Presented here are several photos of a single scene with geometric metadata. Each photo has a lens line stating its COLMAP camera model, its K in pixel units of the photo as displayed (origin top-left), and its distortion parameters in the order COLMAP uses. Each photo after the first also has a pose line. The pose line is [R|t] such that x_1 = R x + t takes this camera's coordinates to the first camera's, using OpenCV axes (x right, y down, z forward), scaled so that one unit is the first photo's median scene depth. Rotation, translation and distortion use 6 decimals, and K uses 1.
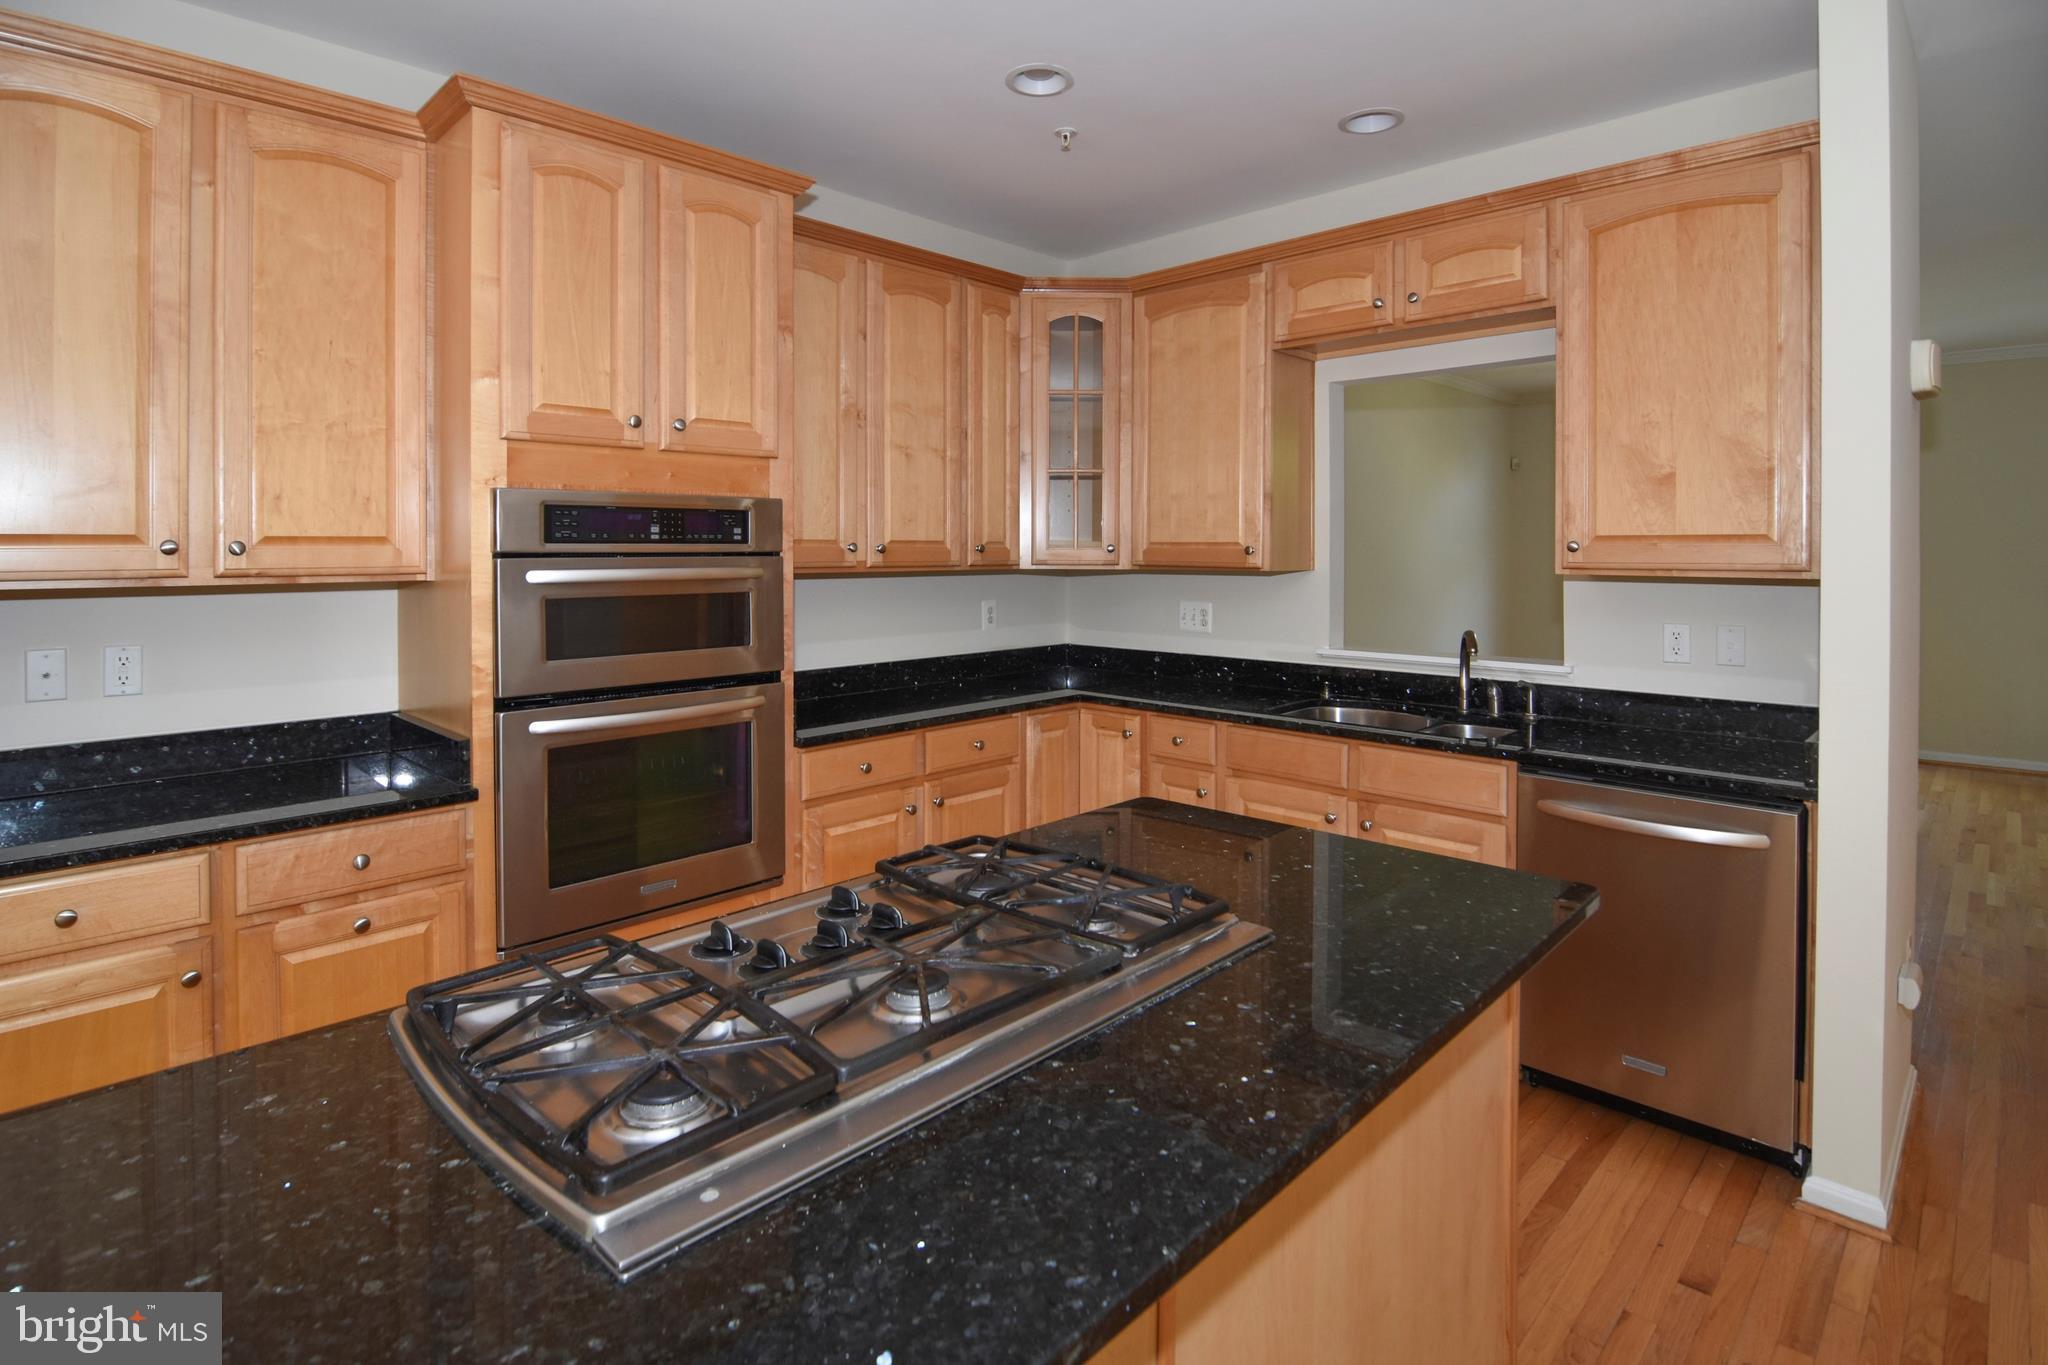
lens RADIAL K [[990.7, 0, 1028.3], [0, 990.7, 644.4], [0, 0, 1]] dist [-0.002843, -0.012017]
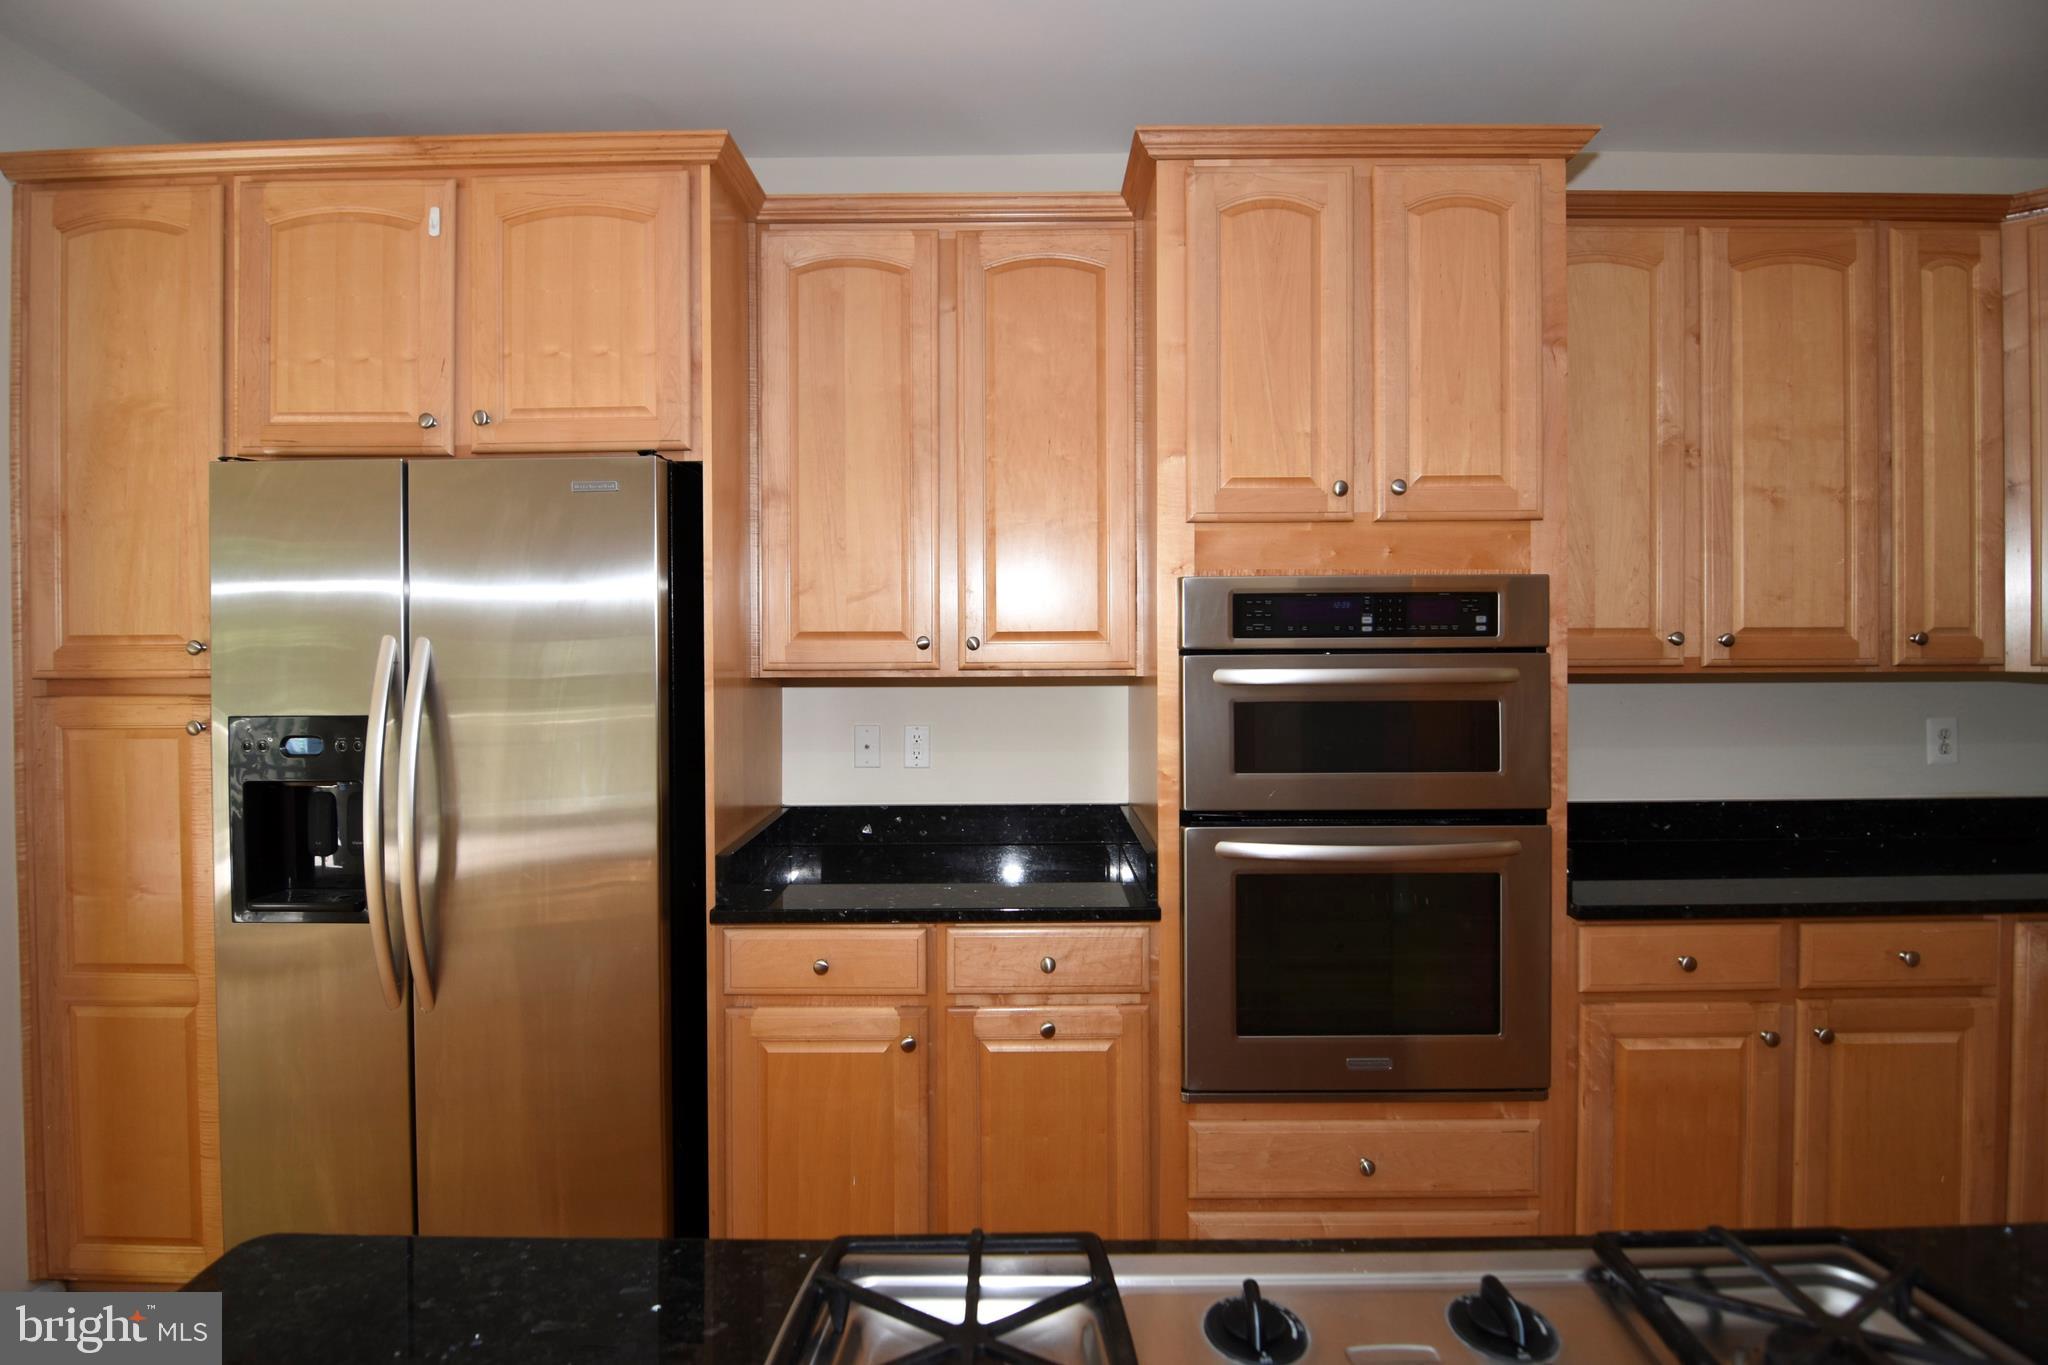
lens RADIAL K [[990.7, 0, 1028.3], [0, 990.7, 644.4], [0, 0, 1]] dist [-0.002843, -0.012017]
pose [[0.694420, 0.004083, -0.719559, 0.009719], [-0.064089, 0.996361, -0.056196, -0.033491], [0.716711, 0.085140, 0.692154, 0.250574]]
